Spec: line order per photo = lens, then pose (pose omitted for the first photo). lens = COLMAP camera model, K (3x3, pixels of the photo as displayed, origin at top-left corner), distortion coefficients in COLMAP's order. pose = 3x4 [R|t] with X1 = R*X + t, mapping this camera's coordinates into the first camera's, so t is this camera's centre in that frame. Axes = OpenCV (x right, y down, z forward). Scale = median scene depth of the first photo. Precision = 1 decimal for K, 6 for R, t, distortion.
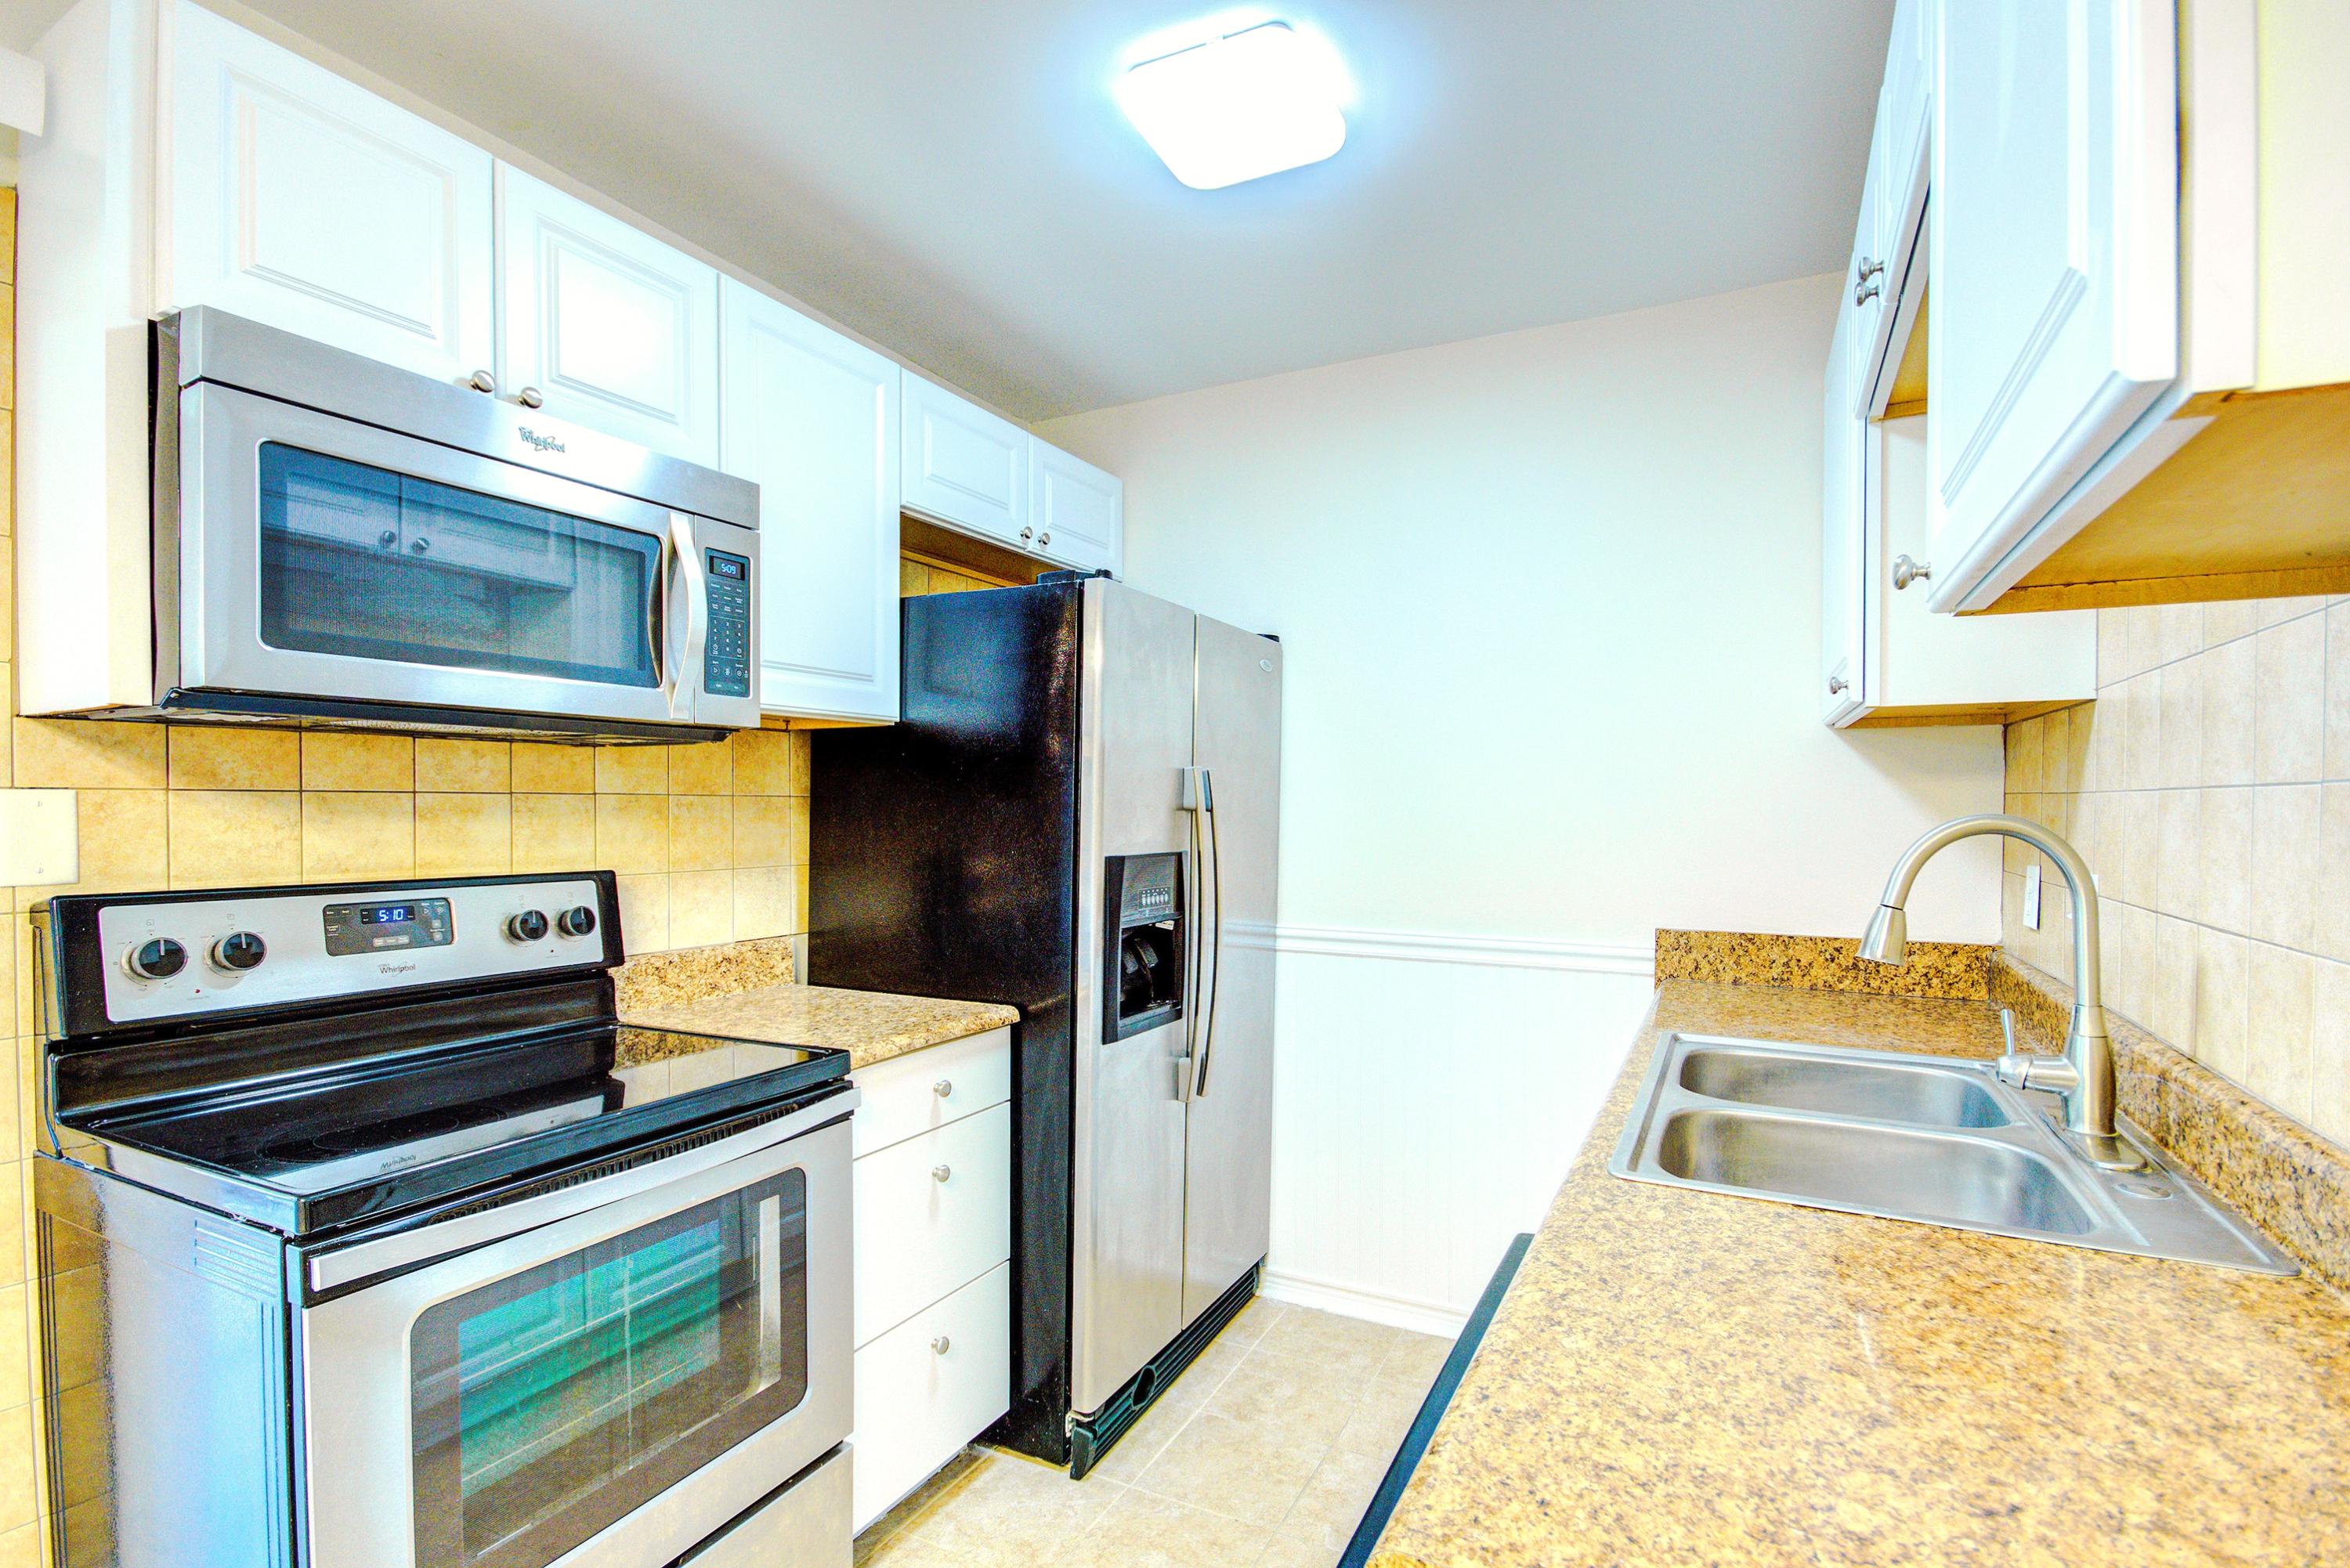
lens RADIAL K [[1110.5, 0, 1187.5], [0, 1110.5, 825.0], [0, 0, 1]] dist [0.001247, -0.007123]
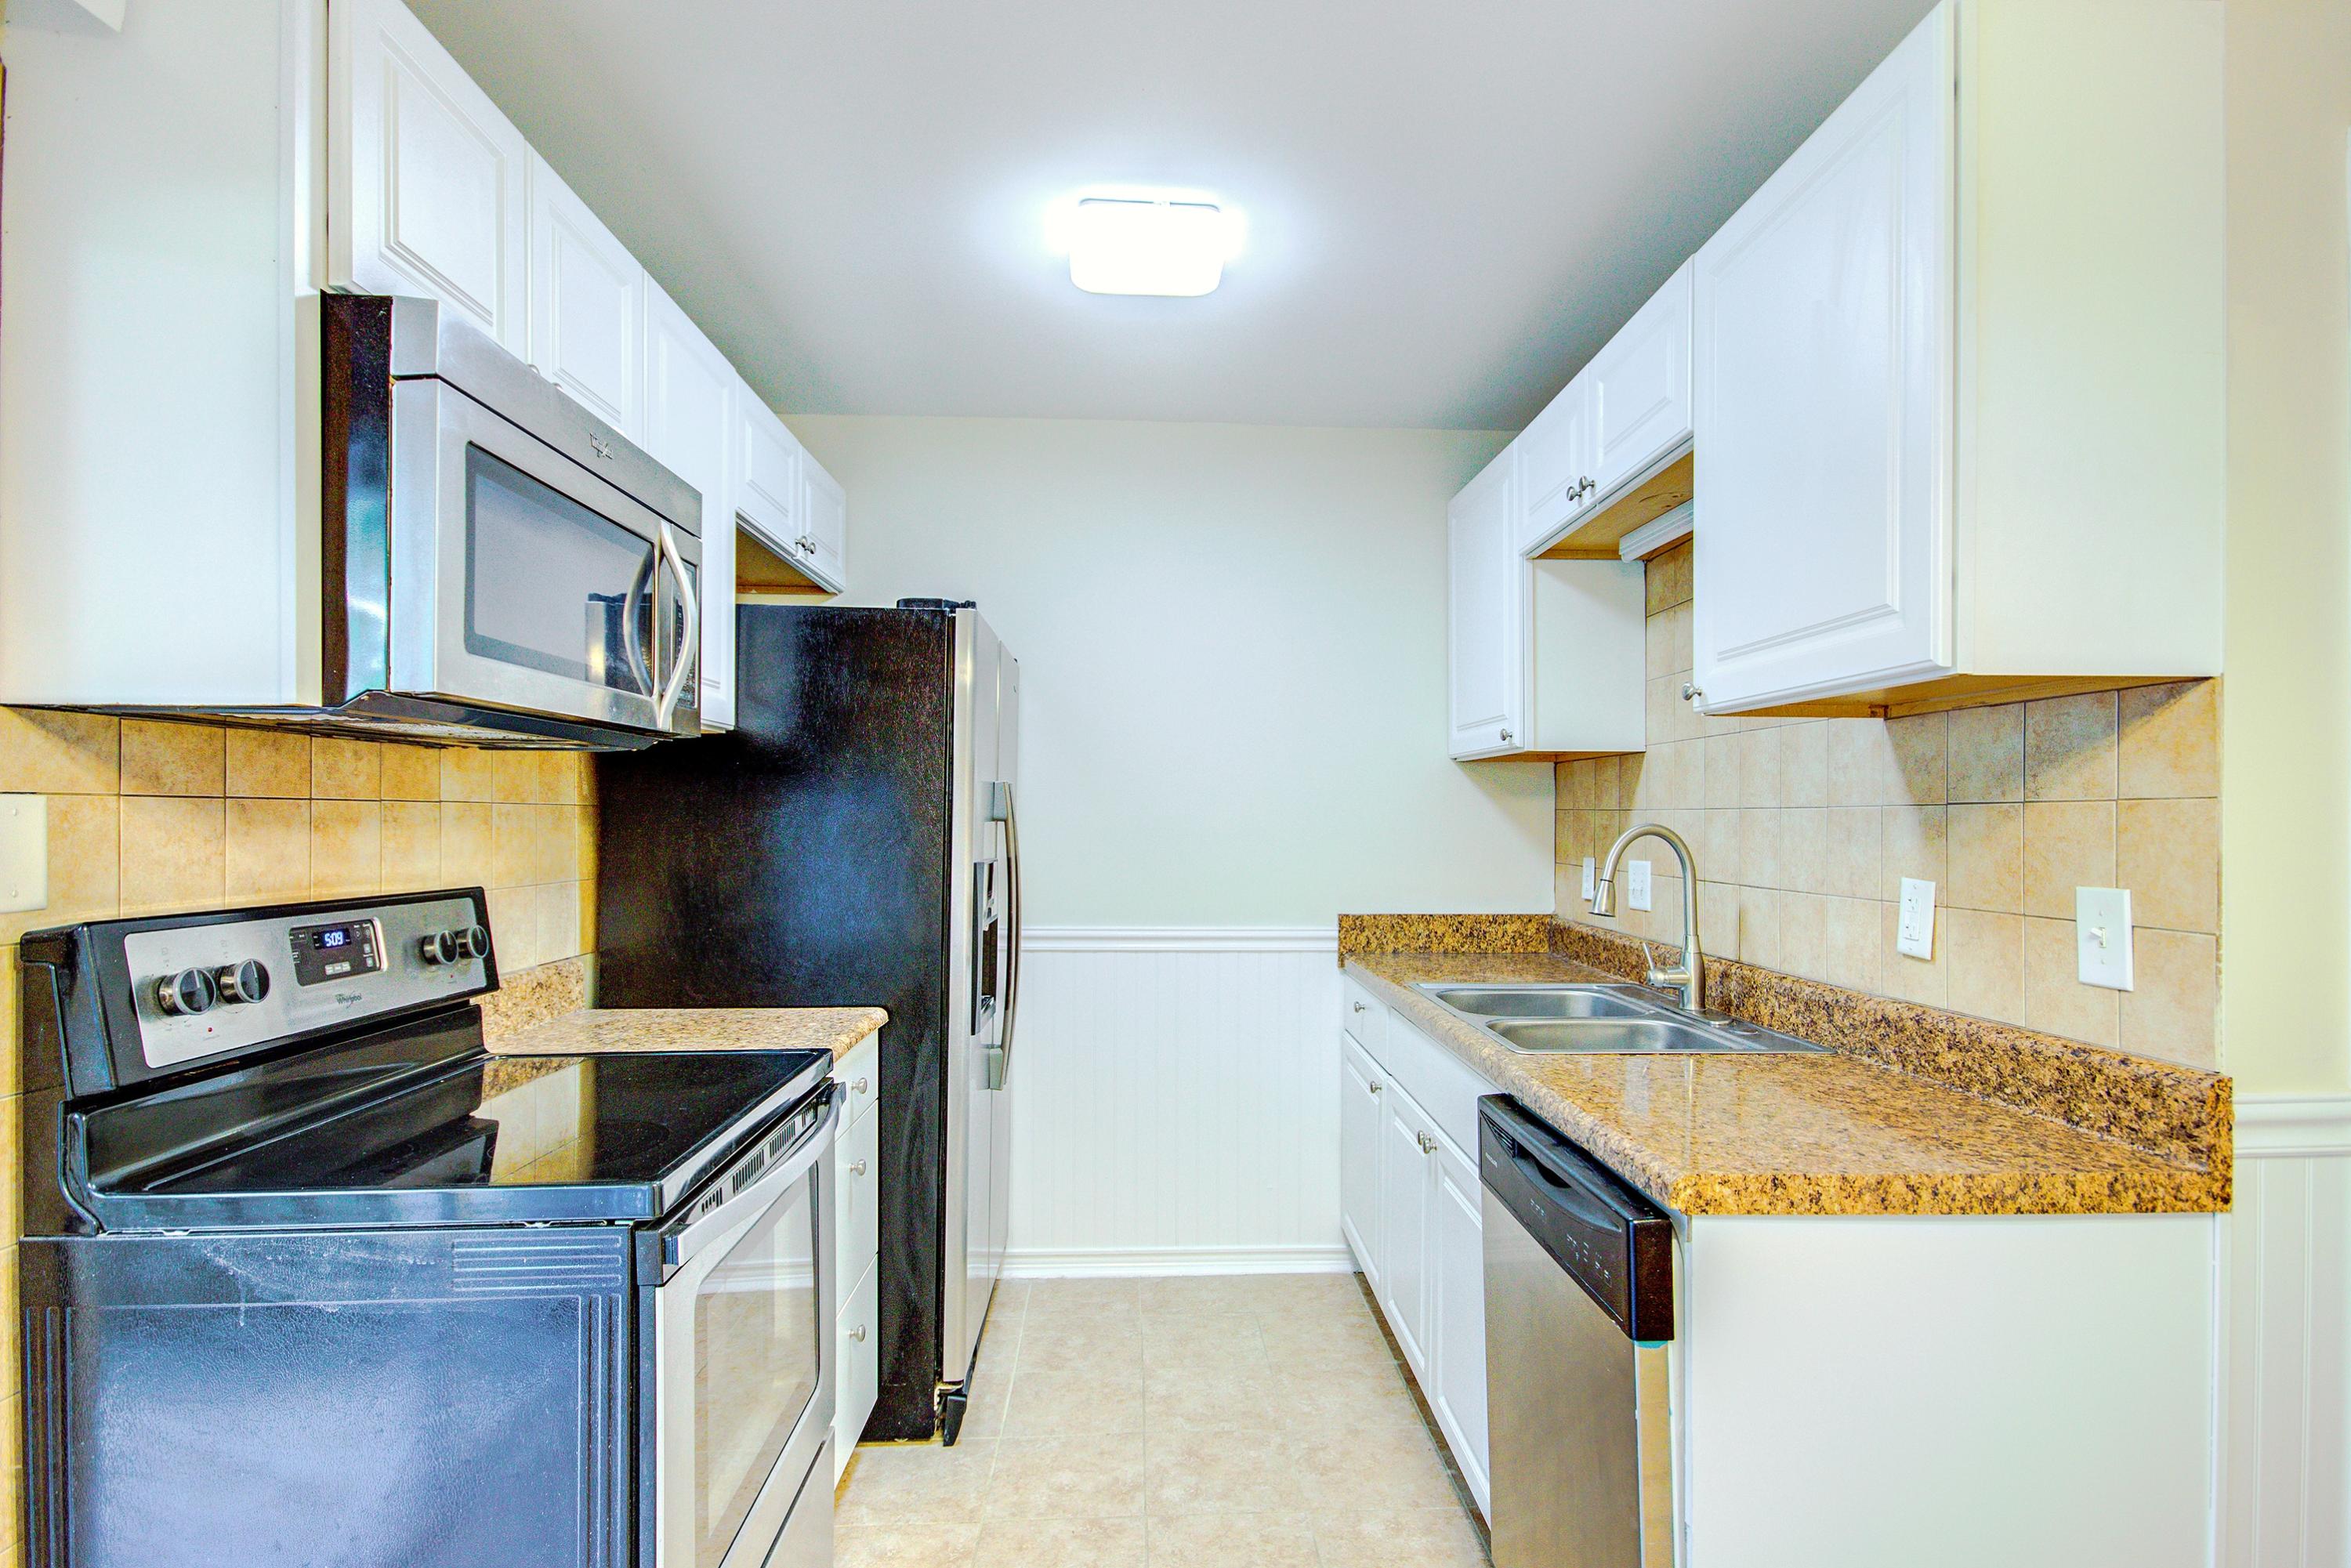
lens RADIAL K [[1197.4, 0, 1222.4], [0, 1197.4, 820.8], [0, 0, 1]] dist [-0.000635, -0.000316]
pose [[0.861913, 0.000615, 0.507056, -0.502060], [0.006030, 0.999916, -0.011462, 0.001985], [-0.507020, 0.012937, 0.861837, -0.150910]]
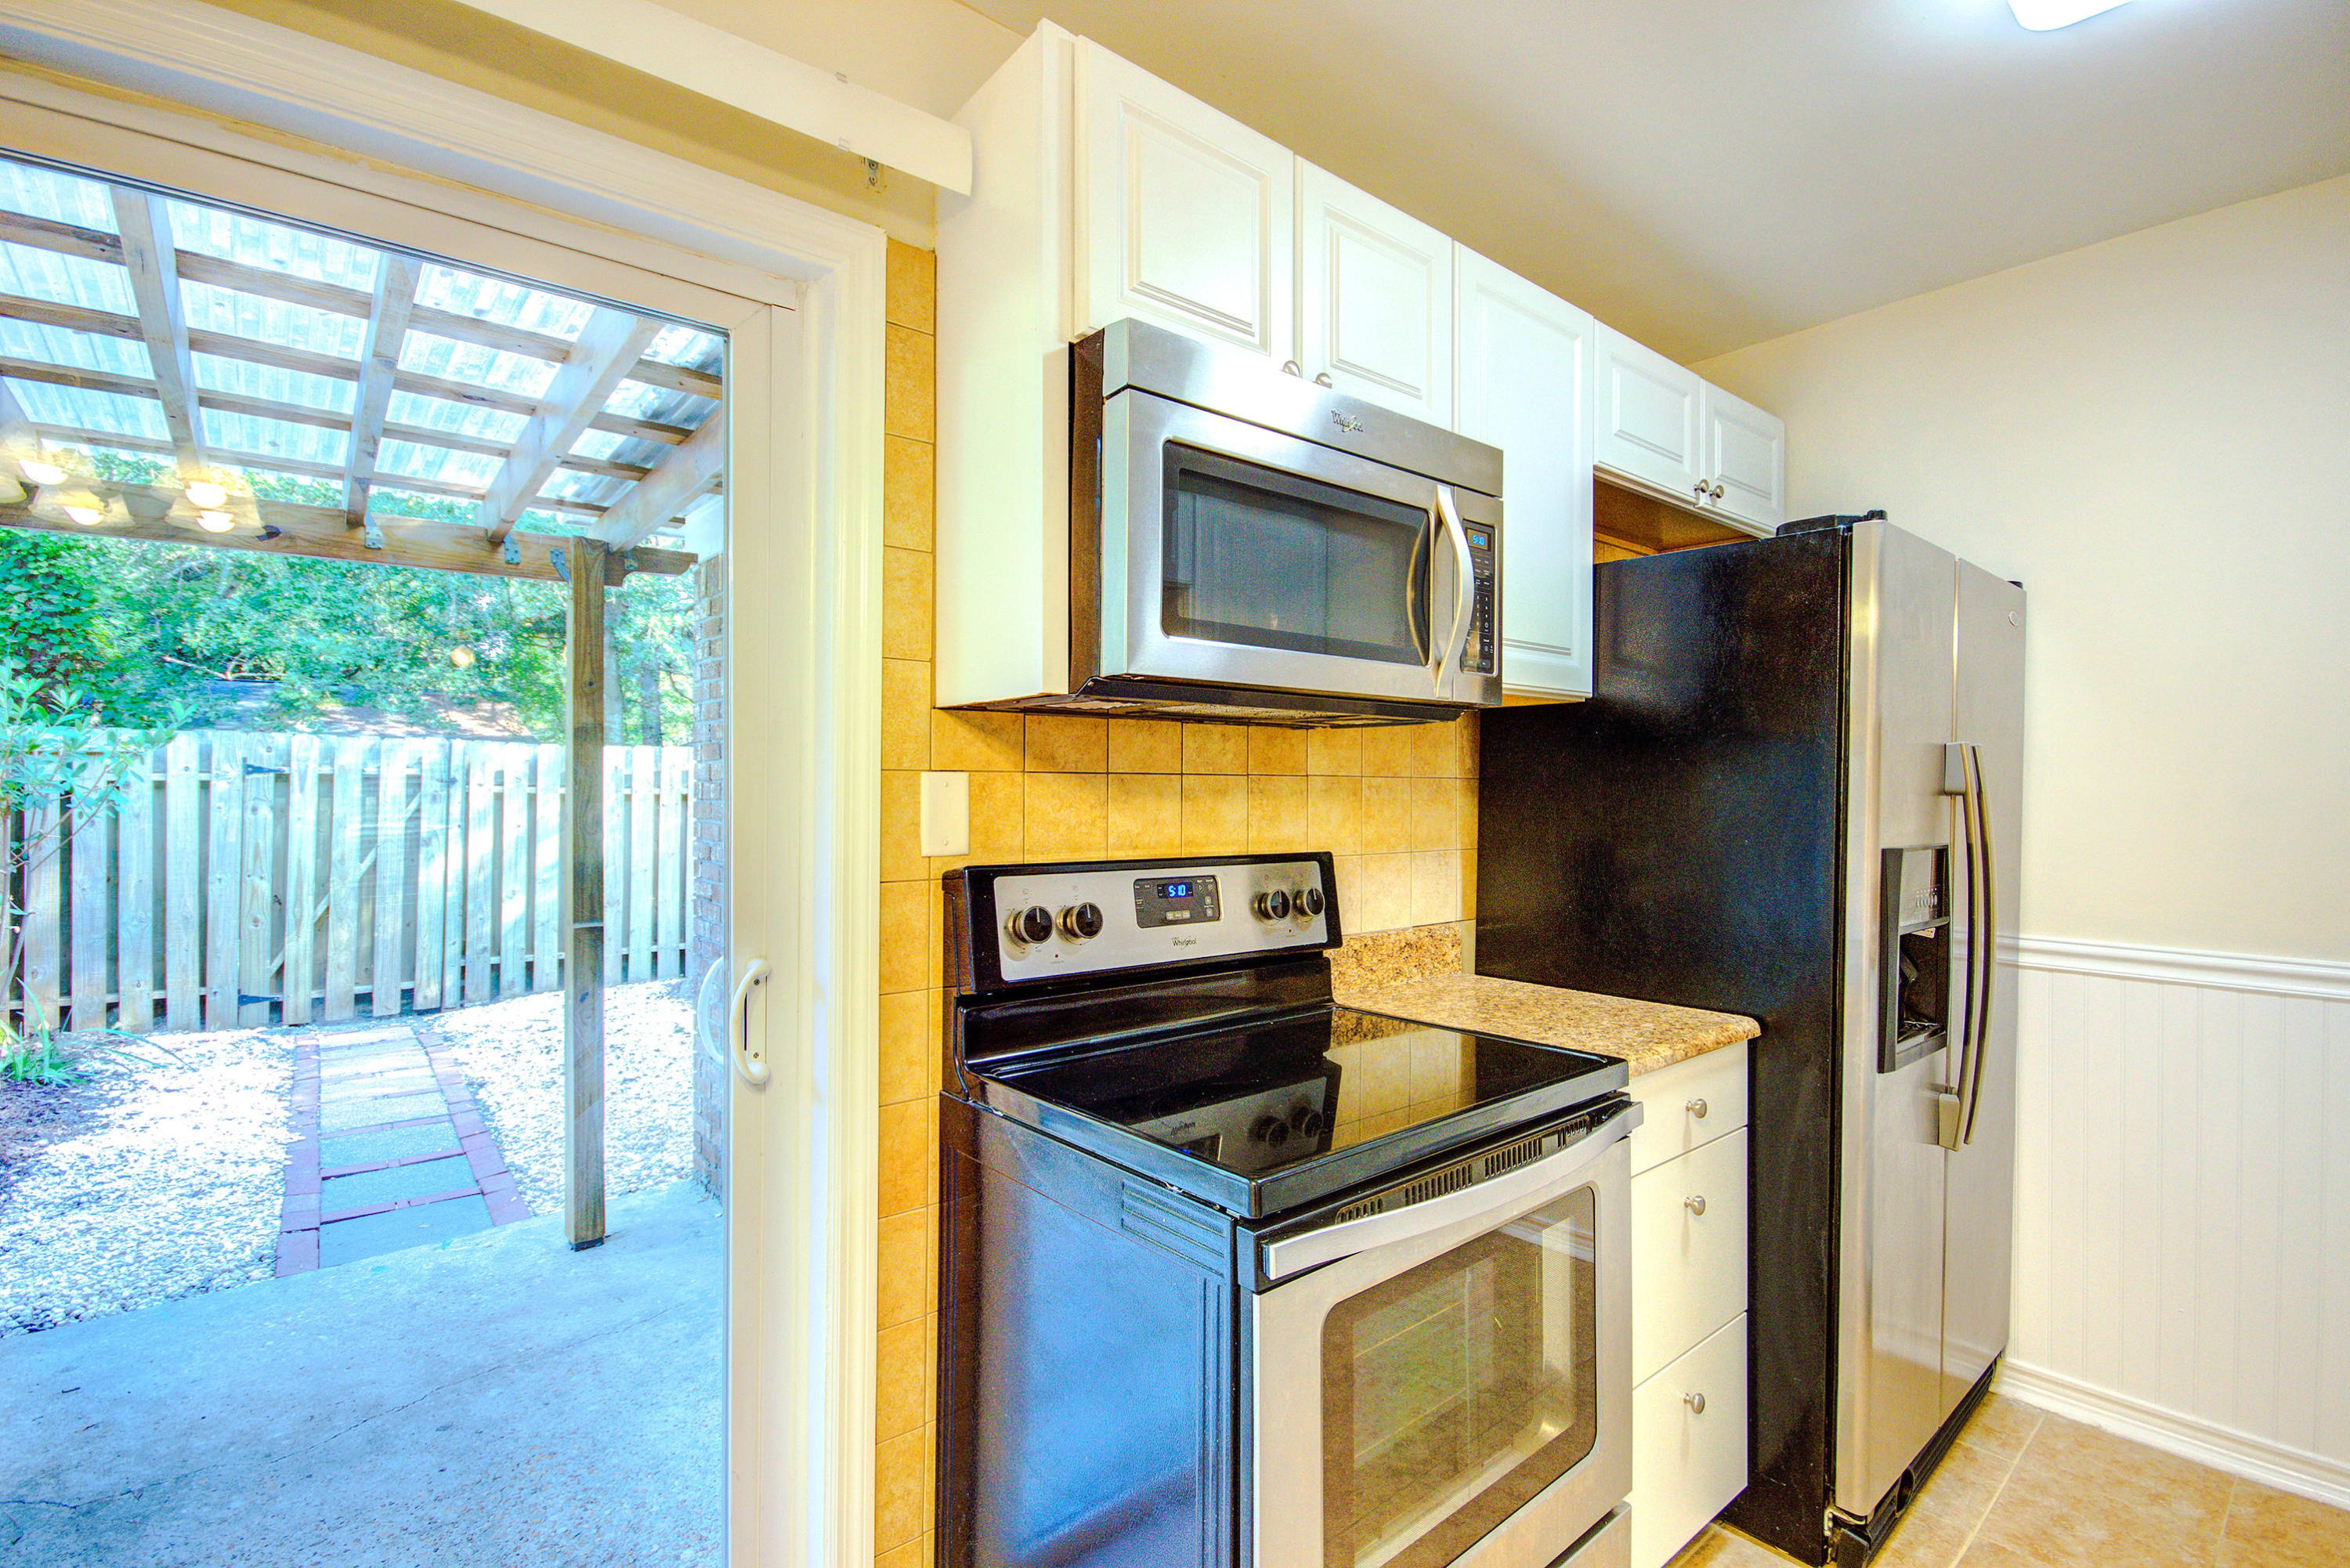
lens RADIAL K [[1088.8, 0, 1183.2], [0, 1088.8, 784.8], [0, 0, 1]] dist [0.001383, -0.001378]
pose [[0.922307, 0.000484, -0.386458, -0.264774], [-0.008927, 0.999759, -0.020052, 0.001113], [0.386356, 0.021944, 0.922089, 0.037717]]
